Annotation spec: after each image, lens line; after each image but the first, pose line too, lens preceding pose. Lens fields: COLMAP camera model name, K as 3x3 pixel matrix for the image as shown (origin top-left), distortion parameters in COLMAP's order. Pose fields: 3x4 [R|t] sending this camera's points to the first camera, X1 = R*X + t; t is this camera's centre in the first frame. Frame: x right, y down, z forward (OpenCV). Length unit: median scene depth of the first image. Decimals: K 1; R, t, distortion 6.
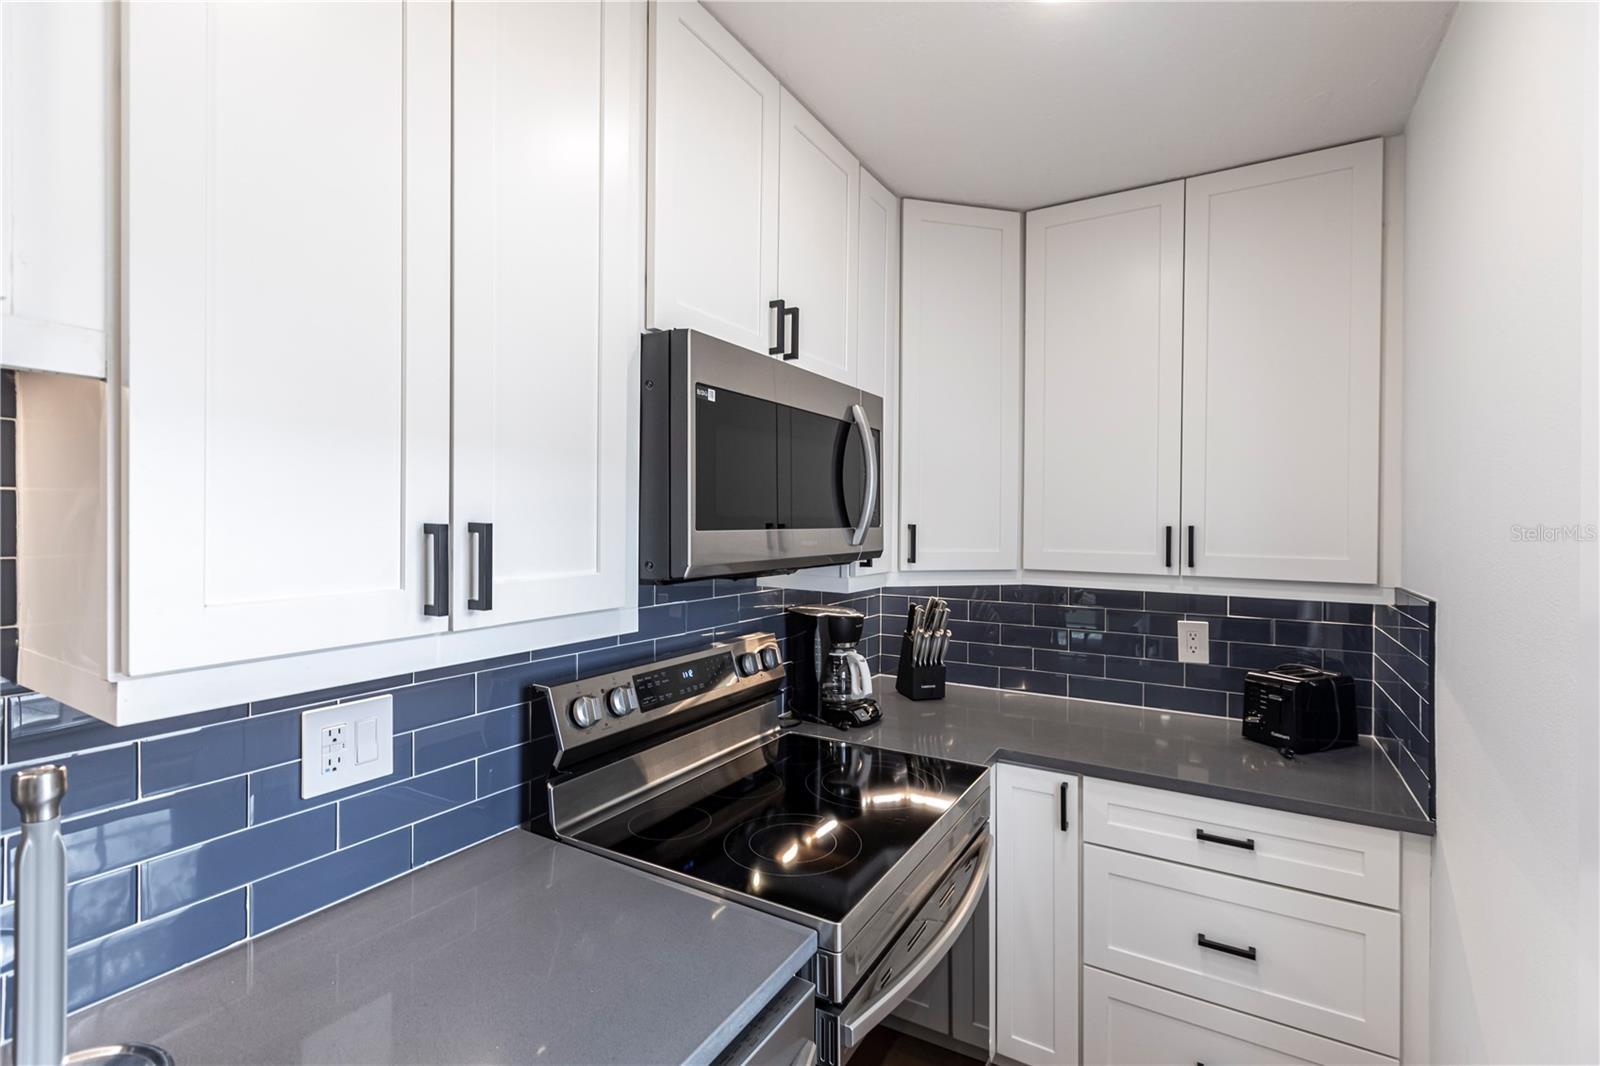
lens RADIAL K [[712.2, 0, 801.7], [0, 712.2, 532.5], [0, 0, 1]] dist [0.000066, -0.000491]
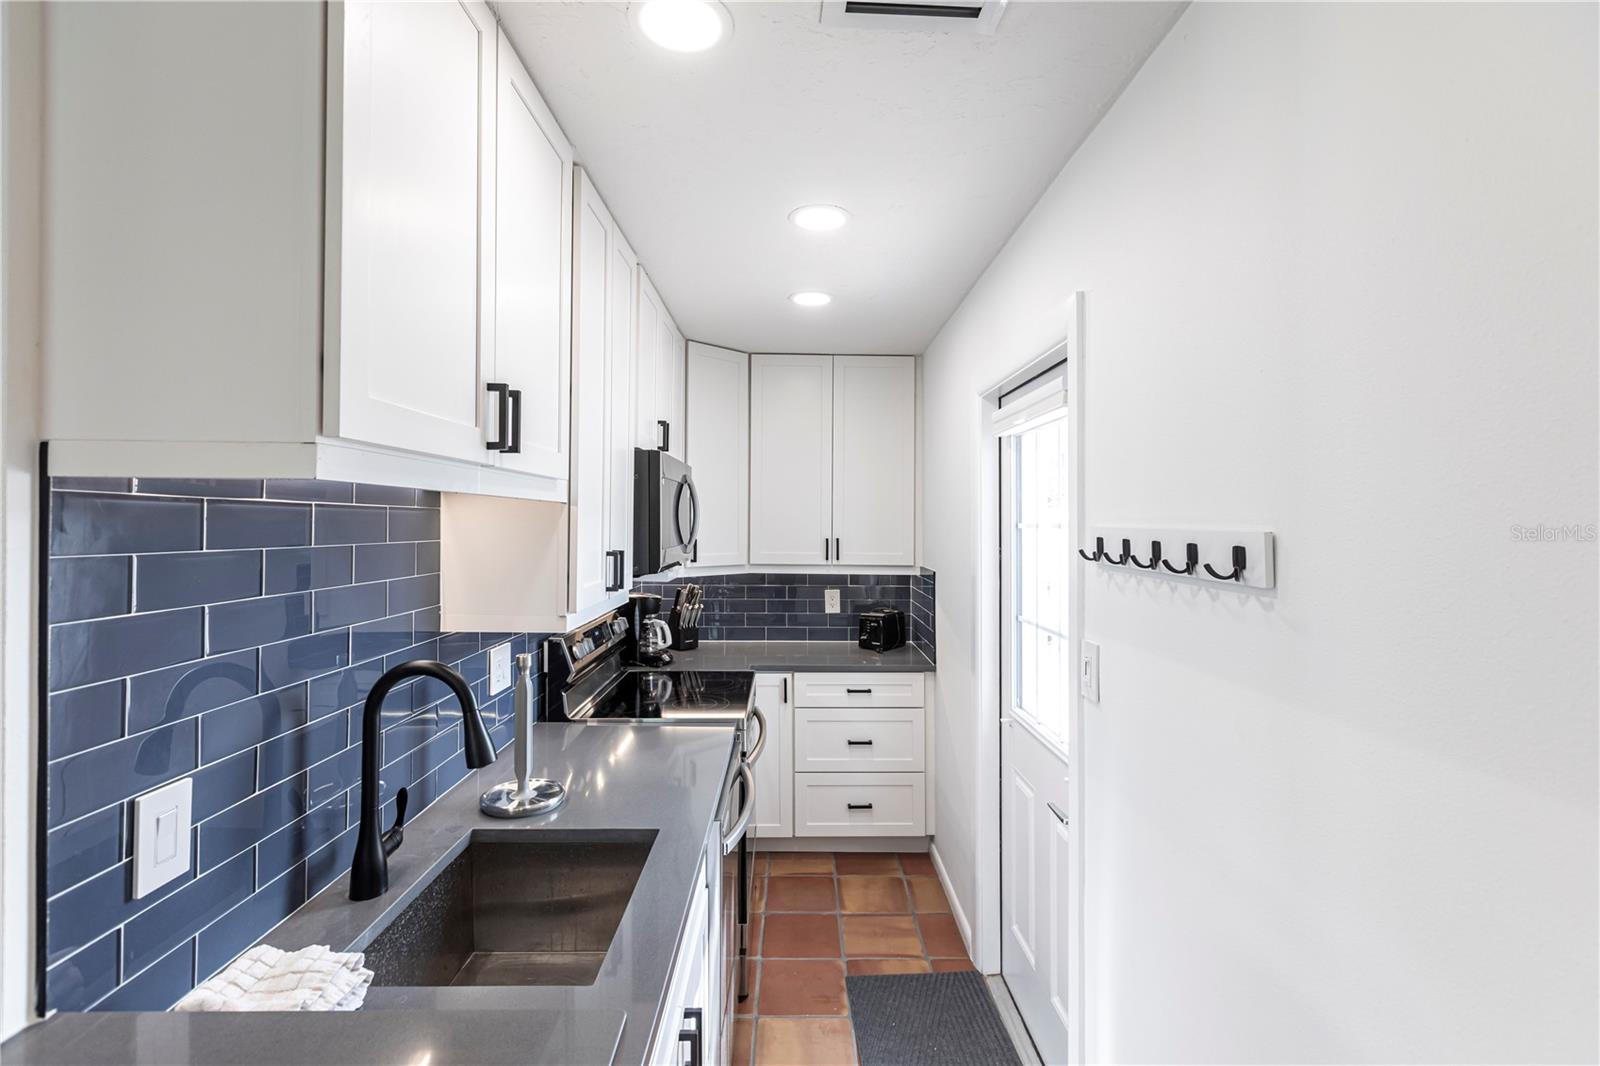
lens RADIAL K [[712.2, 0, 802.2], [0, 712.2, 523.6], [0, 0, 1]] dist [0.000066, -0.000491]
pose [[0.850679, -0.001883, 0.525682, -0.537918], [0.006349, 0.999957, -0.006693, -0.036694], [-0.525647, 0.009031, 0.850655, -0.576474]]
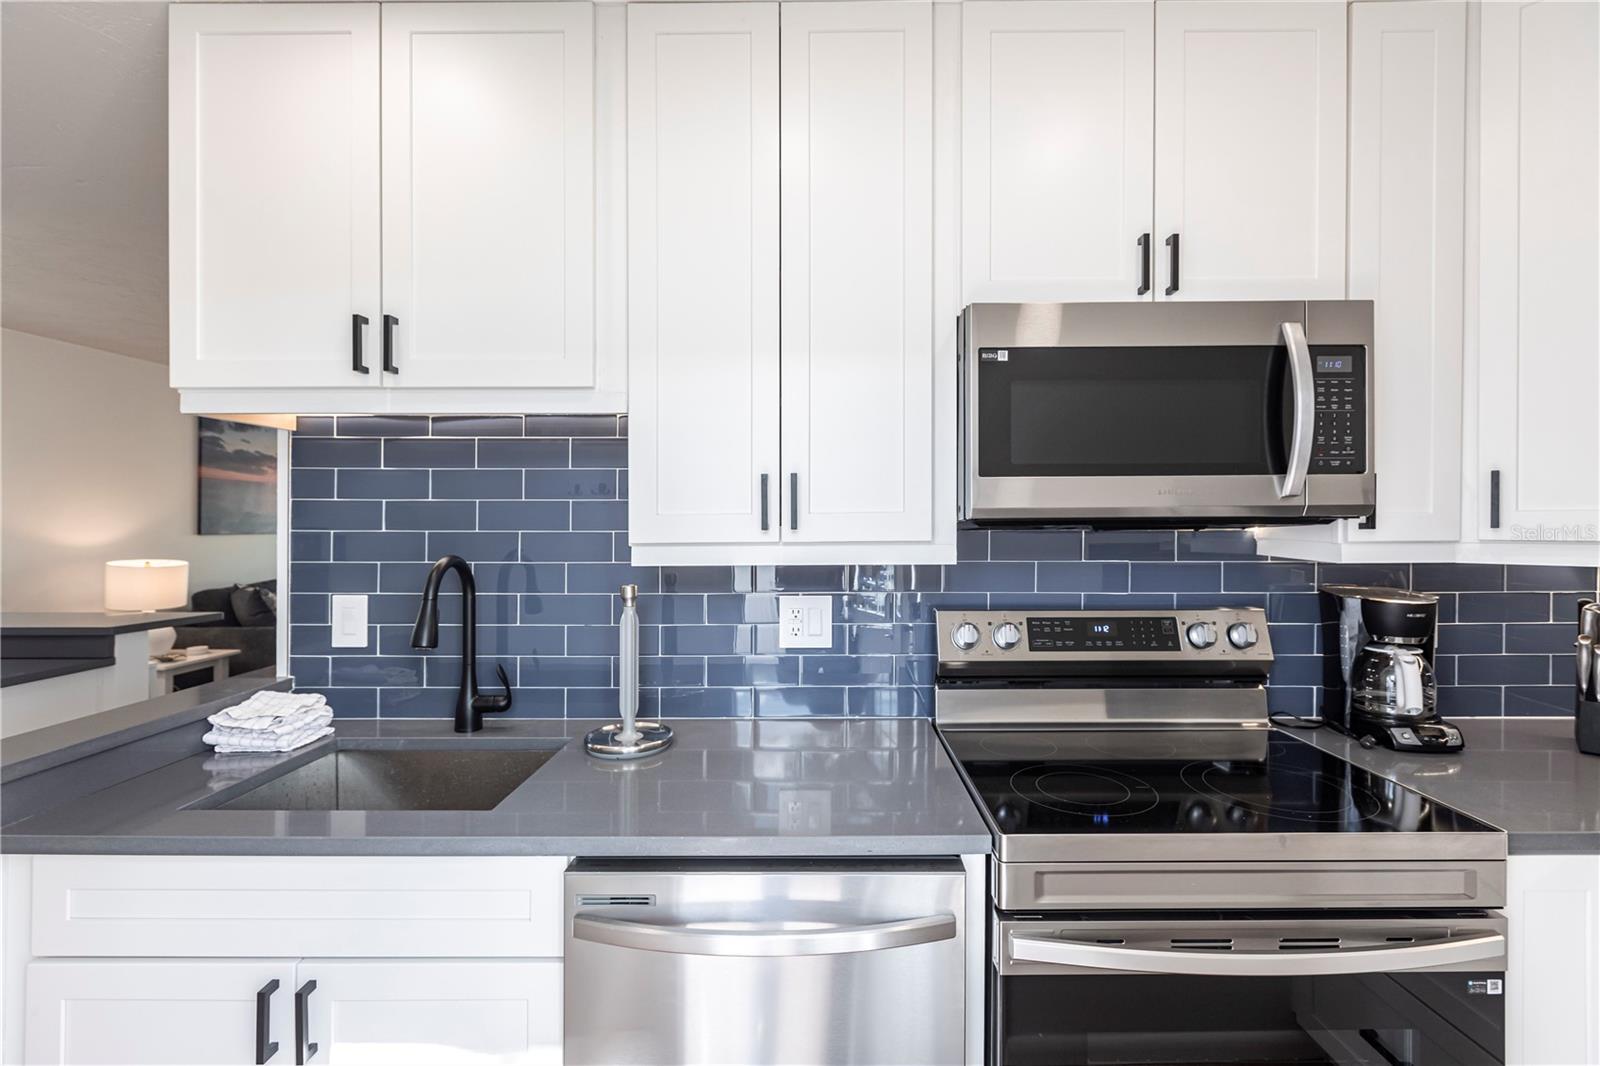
lens RADIAL K [[712.2, 0, 814.5], [0, 712.2, 526.9], [0, 0, 1]] dist [0.000066, -0.000491]
pose [[0.515972, -0.002419, -0.856602, 0.431343], [-0.006140, 0.999960, -0.006523, 0.054211], [0.856583, 0.008626, 0.515936, 0.108400]]
